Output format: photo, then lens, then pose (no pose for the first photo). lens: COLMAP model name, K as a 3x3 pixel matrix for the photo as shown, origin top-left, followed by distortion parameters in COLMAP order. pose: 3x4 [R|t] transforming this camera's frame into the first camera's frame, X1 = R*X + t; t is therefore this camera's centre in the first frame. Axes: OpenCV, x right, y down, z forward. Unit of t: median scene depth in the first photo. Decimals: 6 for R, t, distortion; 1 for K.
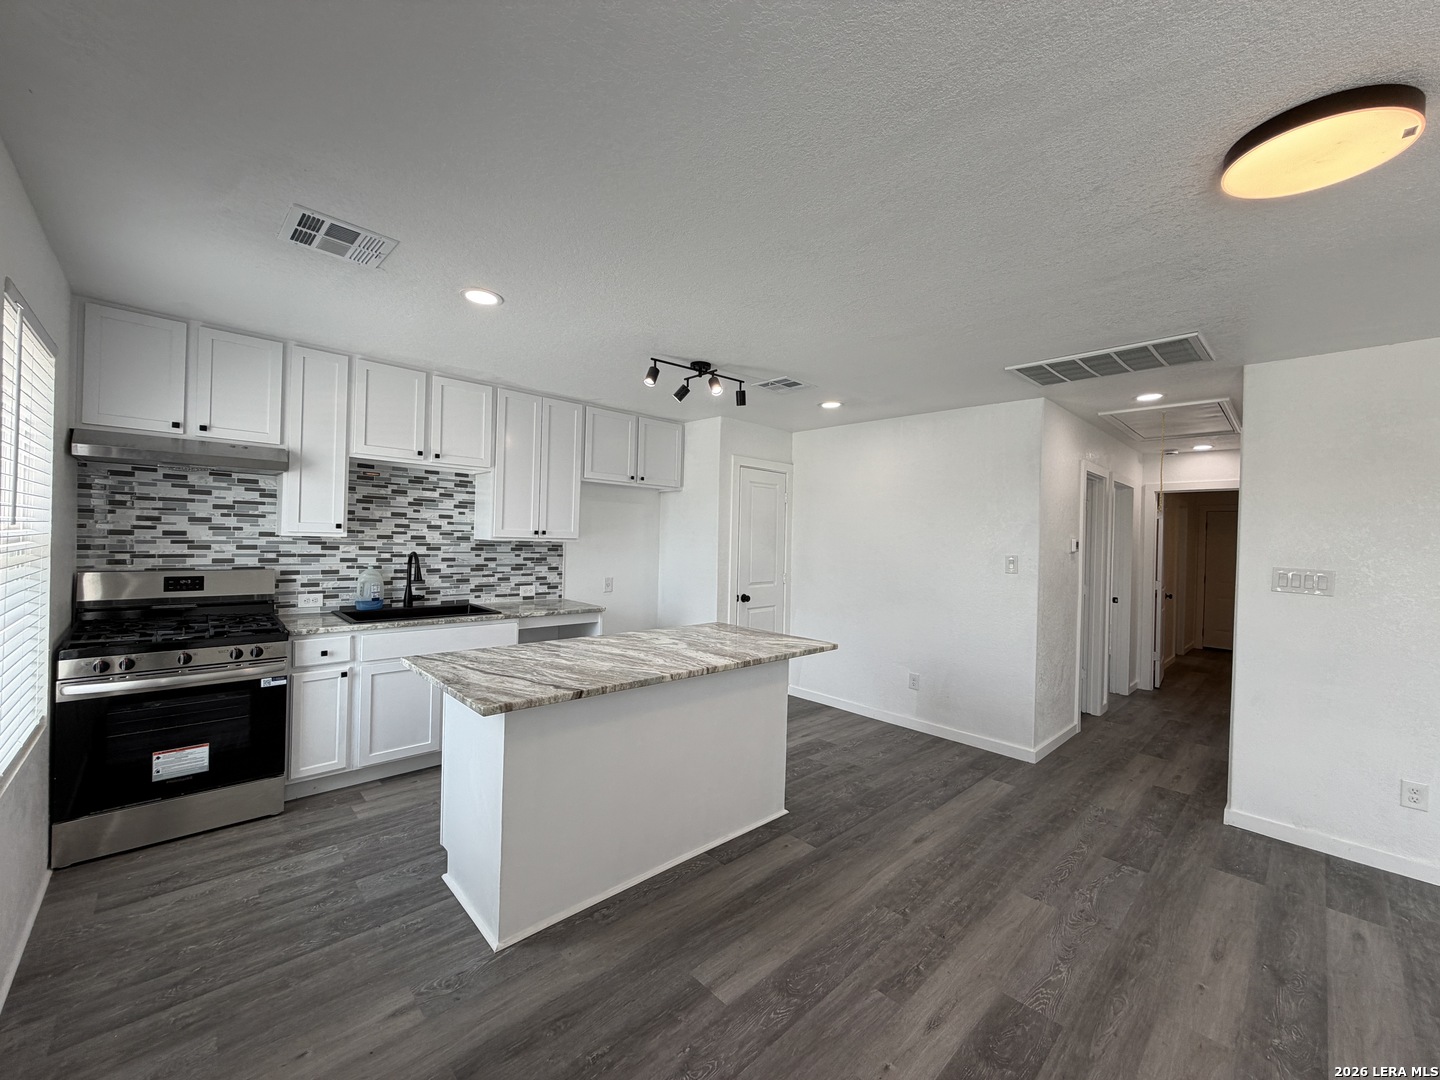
lens RADIAL K [[574.1, 0, 716.3], [0, 574.1, 536.9], [0, 0, 1]] dist [0.000695, 0.000227]
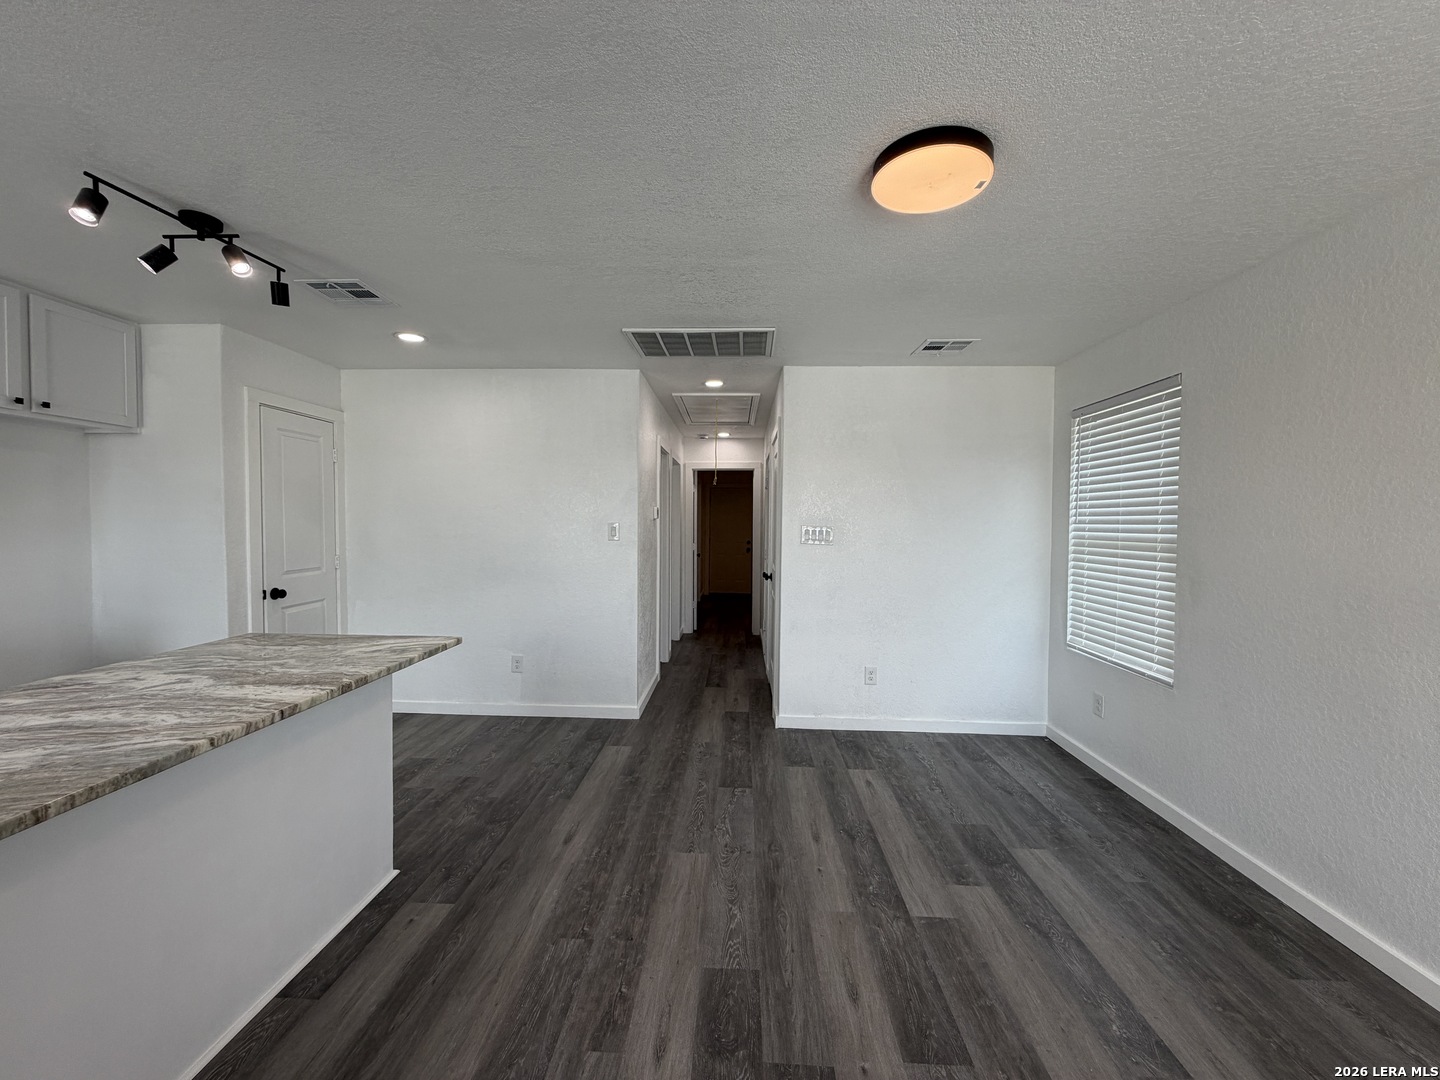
lens RADIAL K [[574.1, 0, 716.3], [0, 574.1, 536.9], [0, 0, 1]] dist [0.000695, 0.000227]
pose [[0.721240, -0.040307, 0.691512, -0.065041], [0.011246, 0.998855, 0.046492, 0.014077], [-0.692594, -0.025755, 0.720867, 0.163766]]
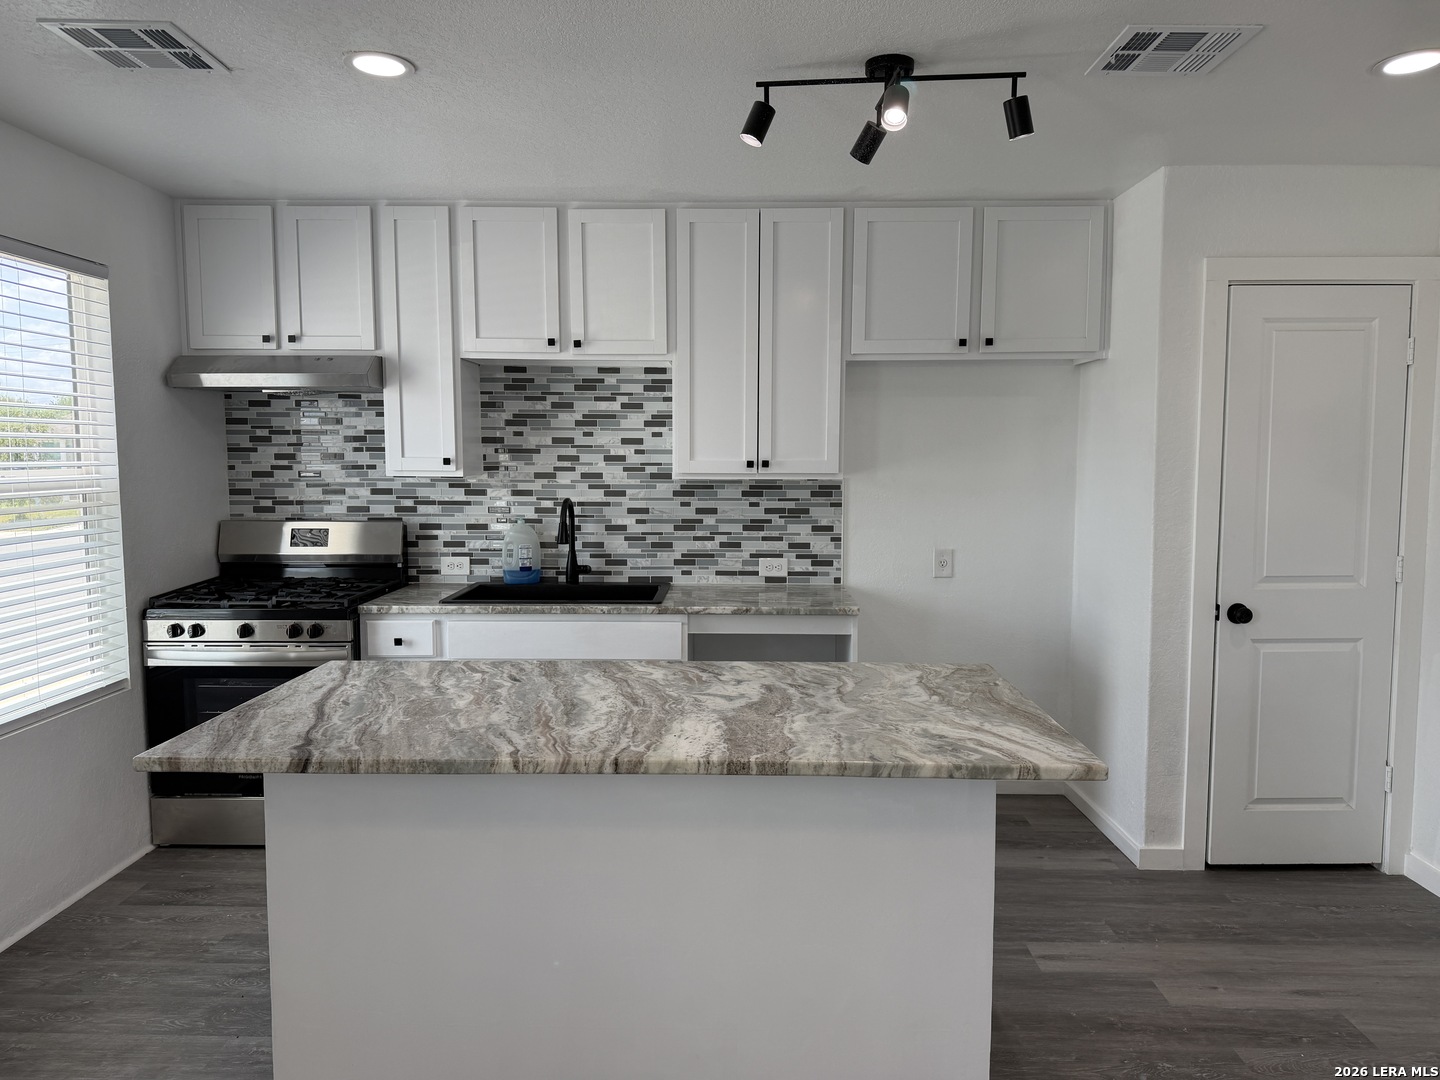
lens RADIAL K [[1001.9, 0, 723.6], [0, 1001.9, 544.5], [0, 0, 1]] dist [0.087076, -0.091459]
pose [[0.714302, 0.037501, -0.698832, 0.406305], [0.018449, 0.997207, 0.072370, -0.000681], [0.699594, -0.064587, 0.711616, 0.335622]]
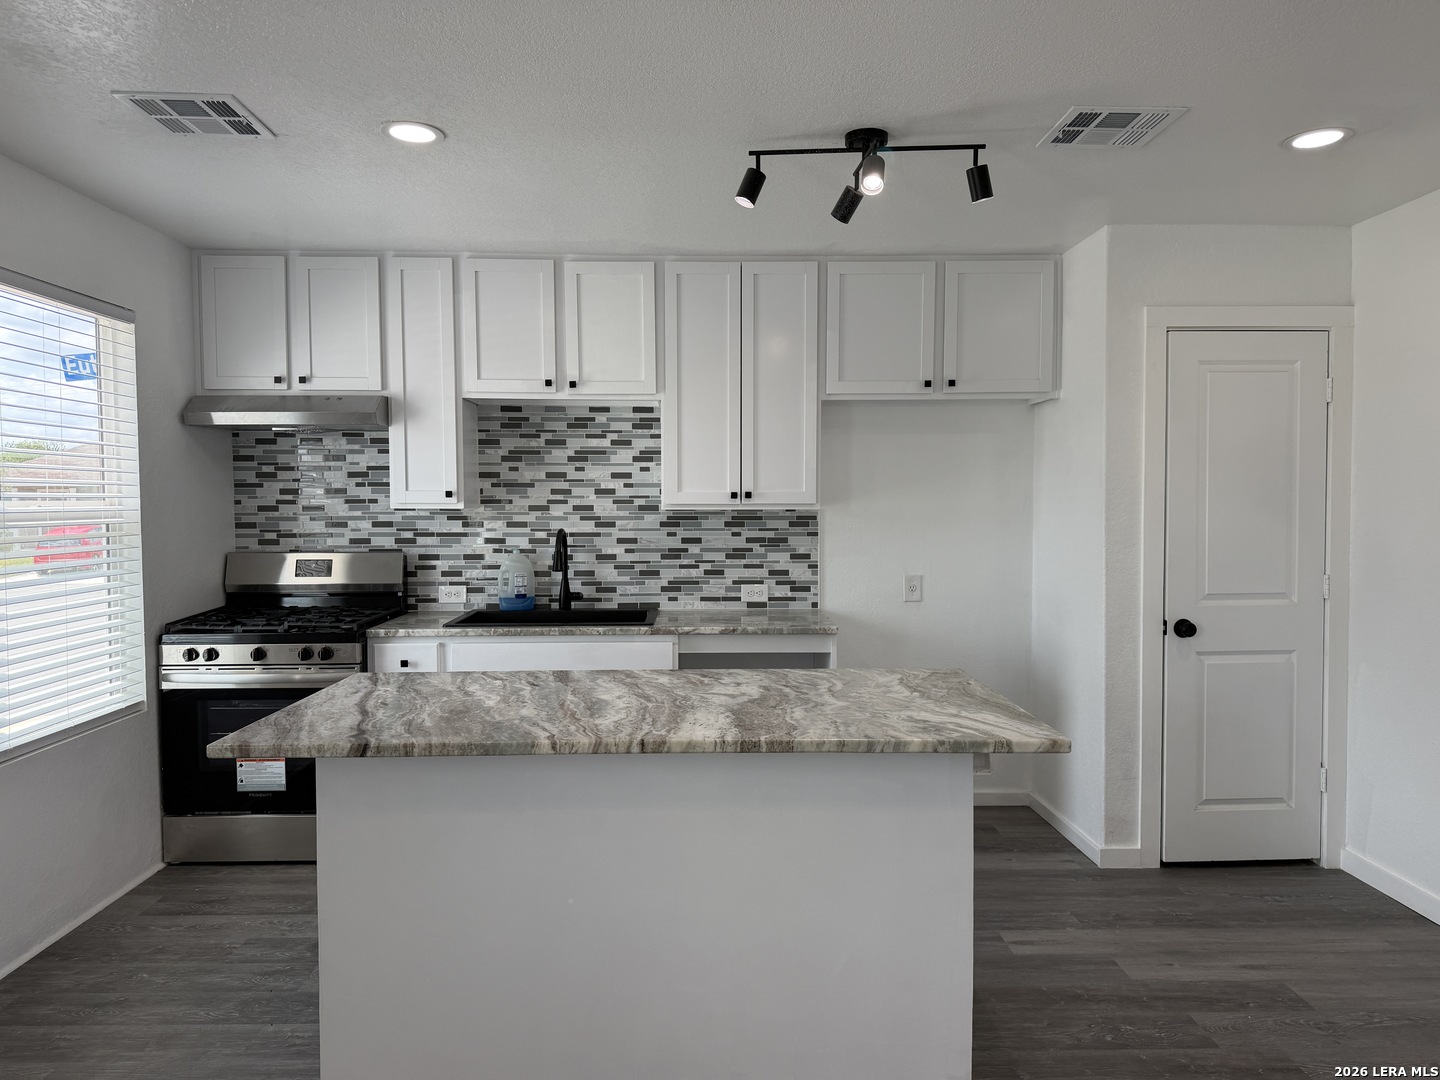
lens RADIAL K [[1001.7, 0, 719.3], [0, 1001.7, 547.7], [0, 0, 1]] dist [0.103821, -0.123218]
pose [[0.739434, 0.002660, -0.673224, 0.438648], [0.023421, 0.999285, 0.029672, 0.018188], [0.672822, -0.037708, 0.738843, 0.255300]]
